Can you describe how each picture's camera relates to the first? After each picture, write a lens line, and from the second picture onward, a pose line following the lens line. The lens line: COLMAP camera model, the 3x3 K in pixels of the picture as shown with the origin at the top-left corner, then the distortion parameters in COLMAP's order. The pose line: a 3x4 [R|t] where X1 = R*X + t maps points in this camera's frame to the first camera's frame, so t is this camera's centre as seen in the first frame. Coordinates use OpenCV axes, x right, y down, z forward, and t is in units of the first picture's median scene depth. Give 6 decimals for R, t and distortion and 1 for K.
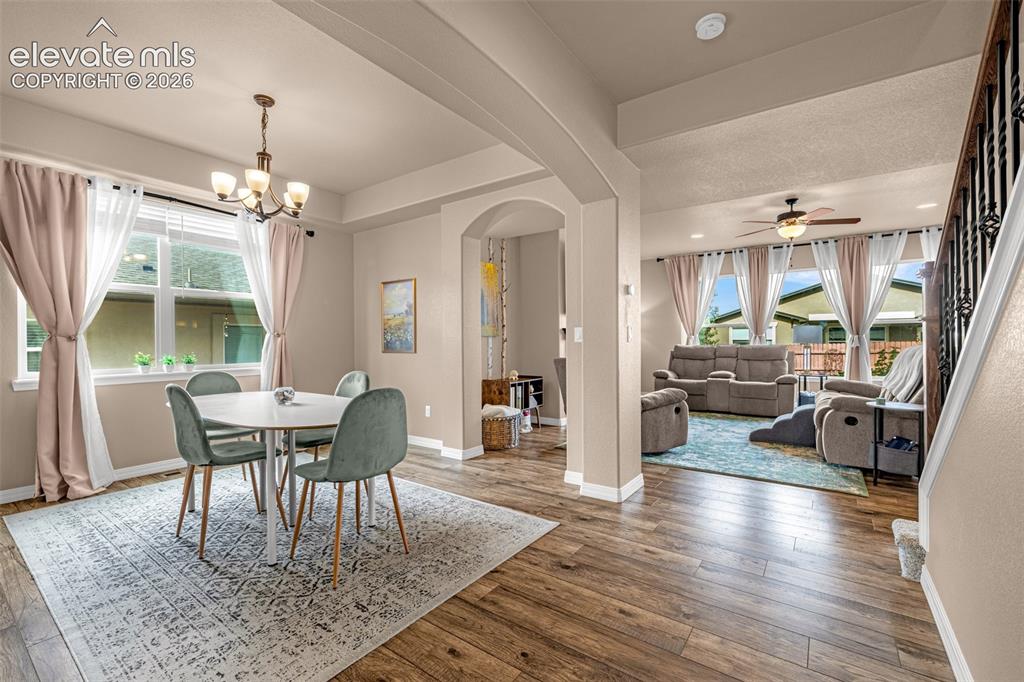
lens RADIAL K [[443.1, 0, 511.8], [0, 443.1, 337.1], [0, 0, 1]] dist [0.001385, 0.000691]
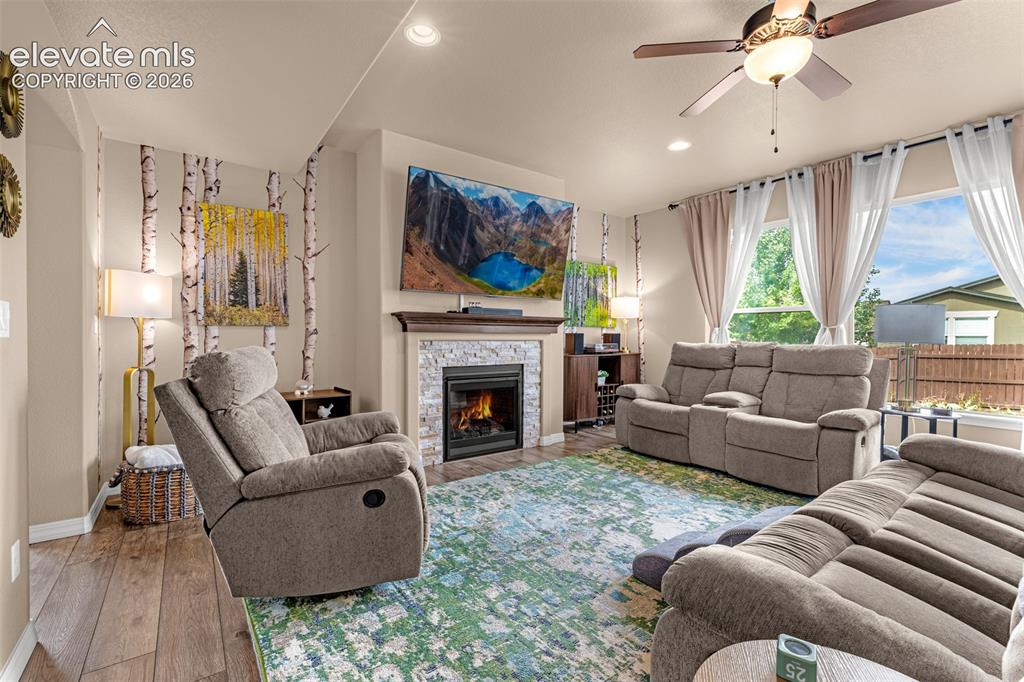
lens RADIAL K [[441.3, 0, 523.6], [0, 441.3, 339.8], [0, 0, 1]] dist [-0.001555, 0.000262]
pose [[0.949788, 0.012155, -0.312657, 0.410839], [-0.006111, 0.999775, 0.020304, 0.002814], [0.312833, -0.017374, 0.949649, 0.417130]]
